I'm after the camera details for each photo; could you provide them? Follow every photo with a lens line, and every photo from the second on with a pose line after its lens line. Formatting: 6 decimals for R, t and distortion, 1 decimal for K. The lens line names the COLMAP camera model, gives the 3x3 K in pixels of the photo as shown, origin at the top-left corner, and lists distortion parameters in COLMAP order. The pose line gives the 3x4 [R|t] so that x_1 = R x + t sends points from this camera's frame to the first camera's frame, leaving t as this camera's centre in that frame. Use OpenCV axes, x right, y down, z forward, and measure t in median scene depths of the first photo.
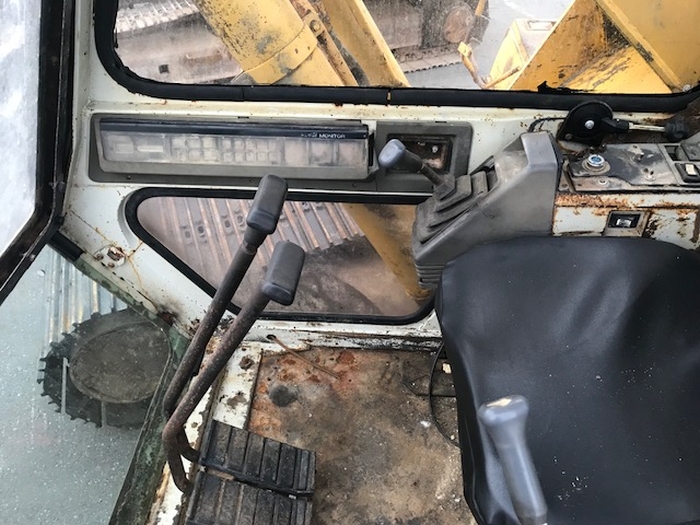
lens RADIAL K [[573.4, 0, 350.4], [0, 573.4, 258.9], [0, 0, 1]] dist [0.024824, -0.032622]
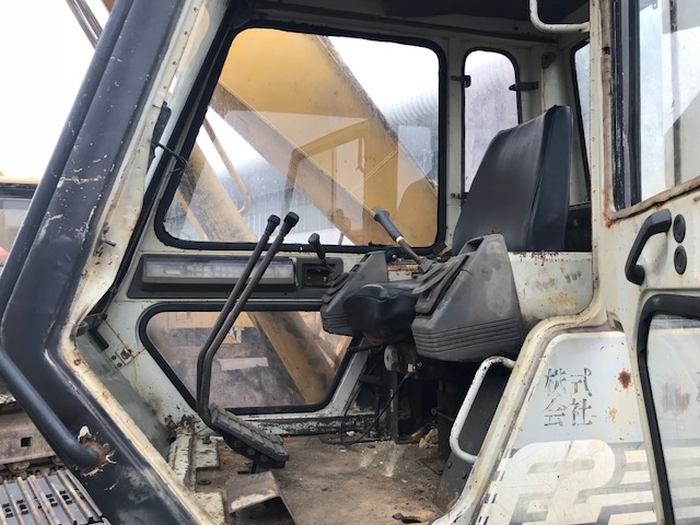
lens RADIAL K [[573.4, 0, 356.6], [0, 573.4, 264.7], [0, 0, 1]] dist [0.024824, -0.032622]
pose [[0.952713, 0.016537, 0.303420, -0.360629], [0.194196, 0.734868, -0.649813, 1.123093], [-0.233720, 0.678008, 0.696907, -0.429415]]
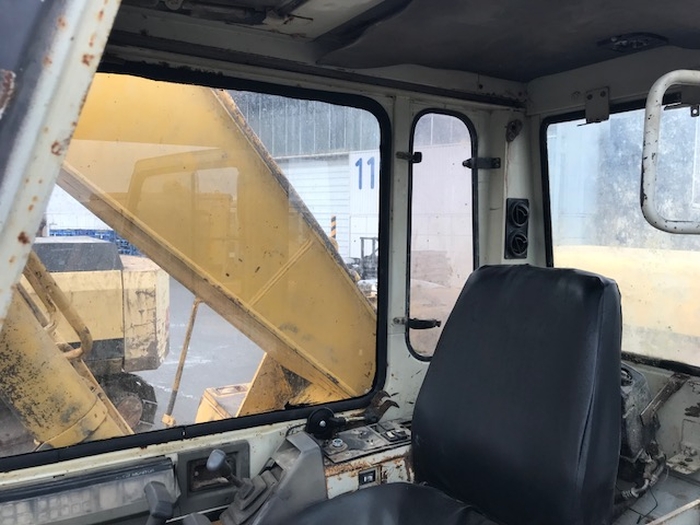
lens RADIAL K [[573.4, 0, 347.1], [0, 573.4, 265.0], [0, 0, 1]] dist [0.024824, -0.032622]
pose [[0.830514, -0.027770, 0.556304, -0.338561], [0.352282, 0.799813, -0.486000, 0.177745], [-0.431443, 0.599606, 0.674039, -0.269775]]
